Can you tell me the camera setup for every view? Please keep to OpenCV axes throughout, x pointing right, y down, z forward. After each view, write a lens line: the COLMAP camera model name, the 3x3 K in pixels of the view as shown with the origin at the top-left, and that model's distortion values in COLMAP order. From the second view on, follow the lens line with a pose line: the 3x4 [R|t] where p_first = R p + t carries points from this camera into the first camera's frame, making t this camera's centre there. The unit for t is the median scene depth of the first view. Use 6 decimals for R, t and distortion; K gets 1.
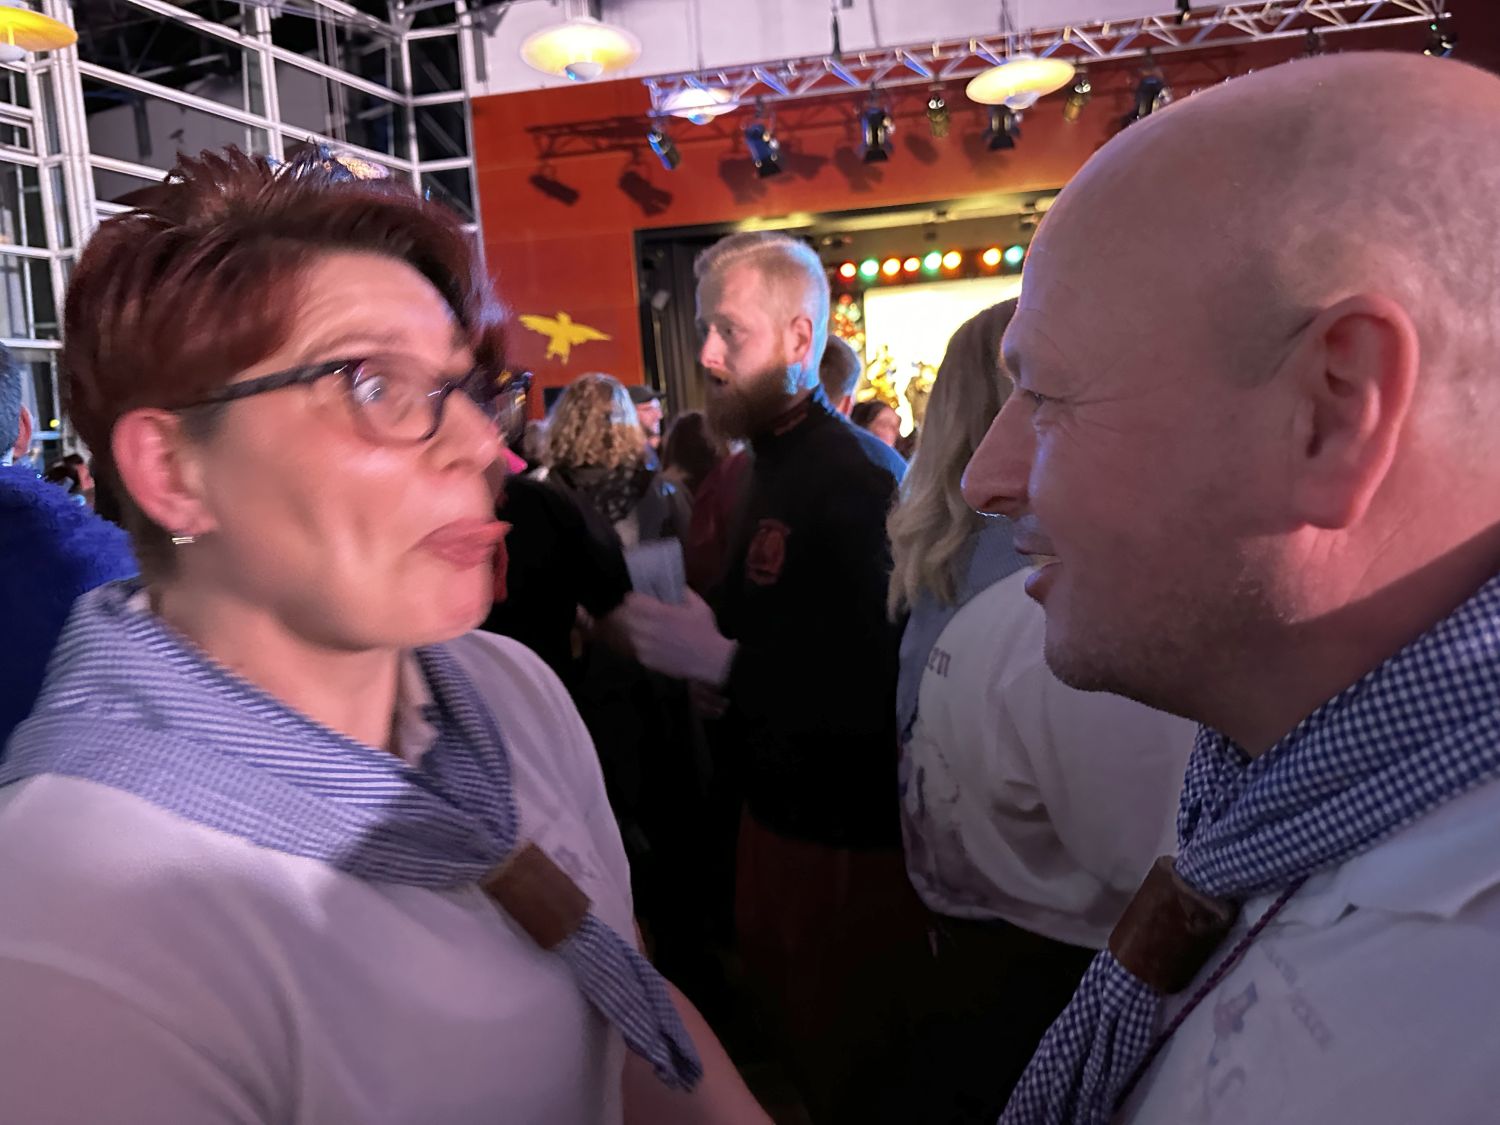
lens RADIAL K [[1071.4, 0, 750.0], [0, 1071.4, 562.5], [0, 0, 1]] dist [0.053988, -0.081967]
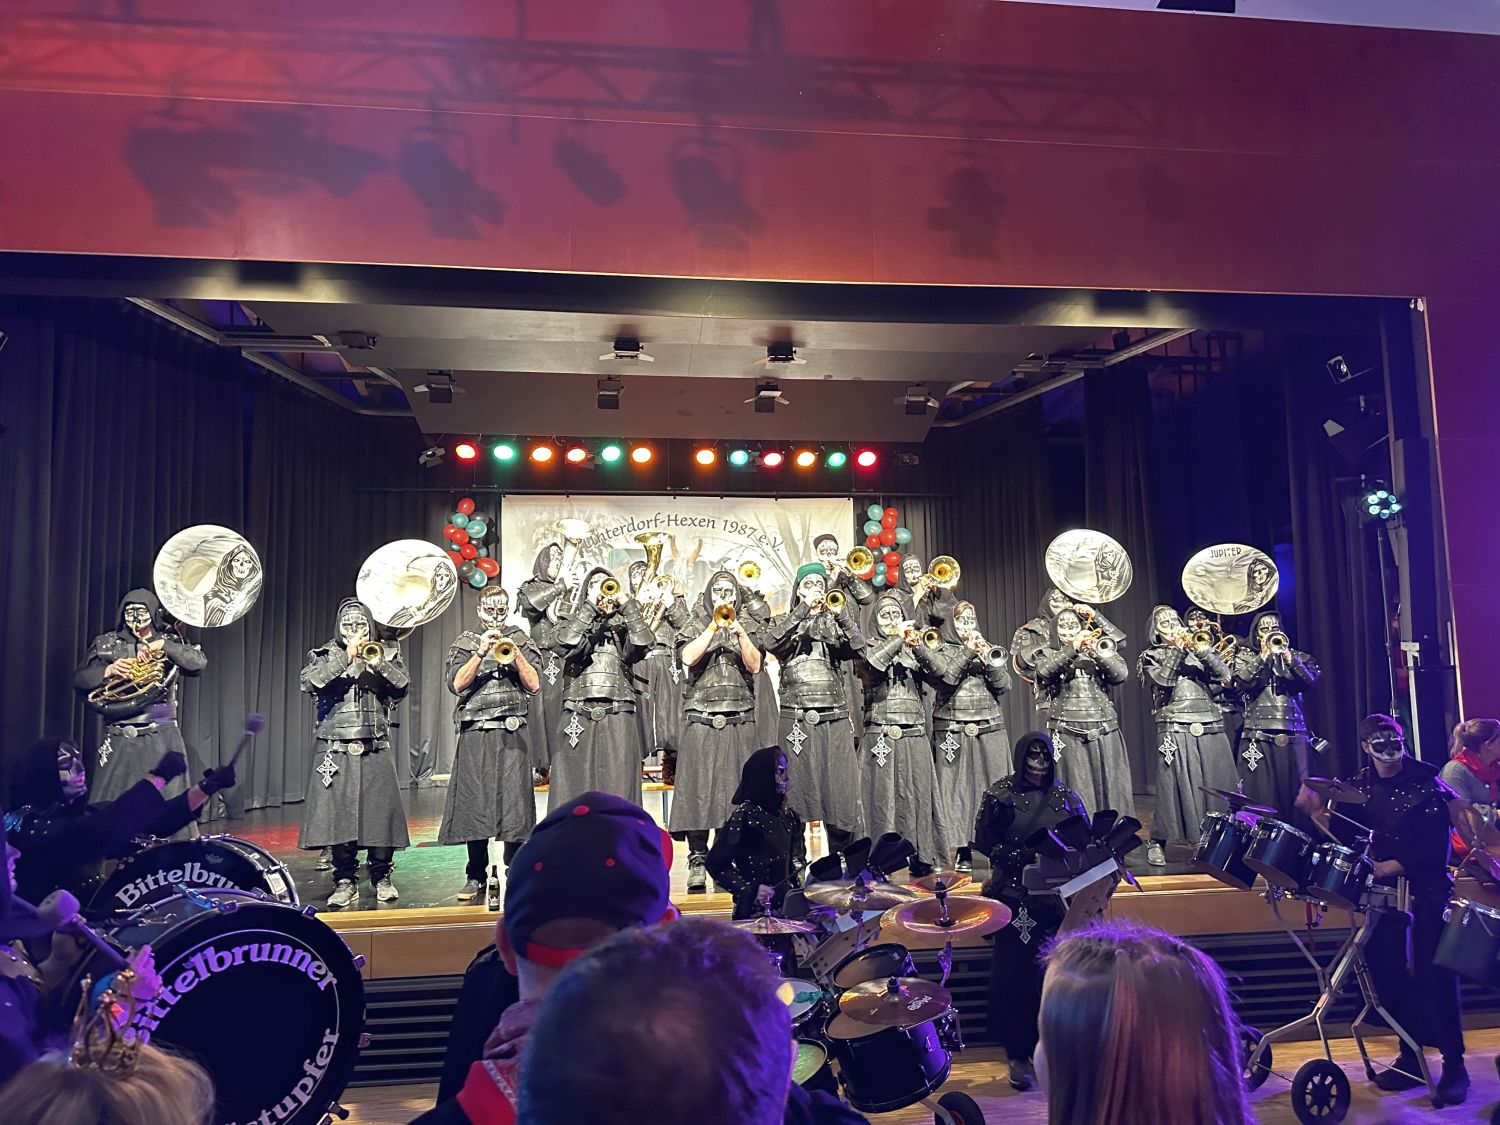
lens RADIAL K [[1056.7, 0, 753.4], [0, 1056.7, 575.3], [0, 0, 1]] dist [0.111697, -0.132789]
pose [[0.955926, 0.075903, 0.283627, 0.100243], [-0.008634, 0.972856, -0.231251, -0.091759], [-0.293481, 0.218609, 0.930634, 0.532429]]
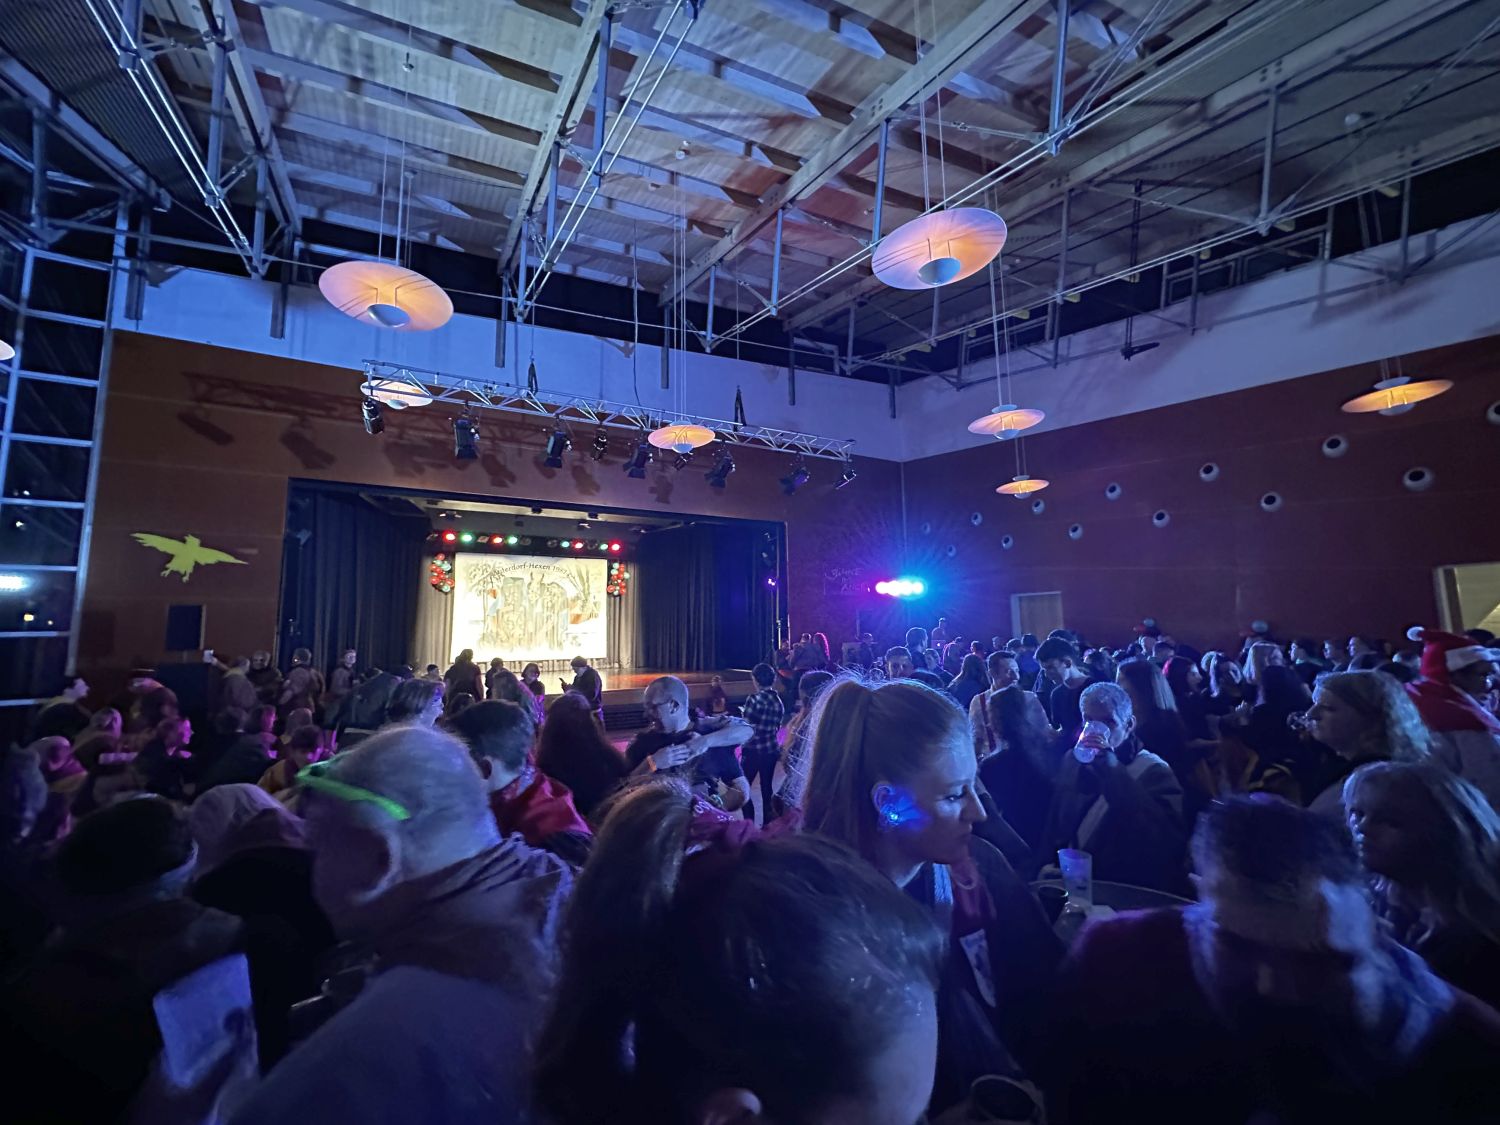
lens RADIAL K [[601.8, 0, 750.0], [0, 601.8, 562.5], [0, 0, 1]] dist [-0.000315, 0.000451]
pose [[0.771937, 0.124198, 0.623448, -0.115580], [0.041023, 0.968953, -0.243820, -0.037136], [-0.634374, 0.213789, 0.742876, 0.210233]]
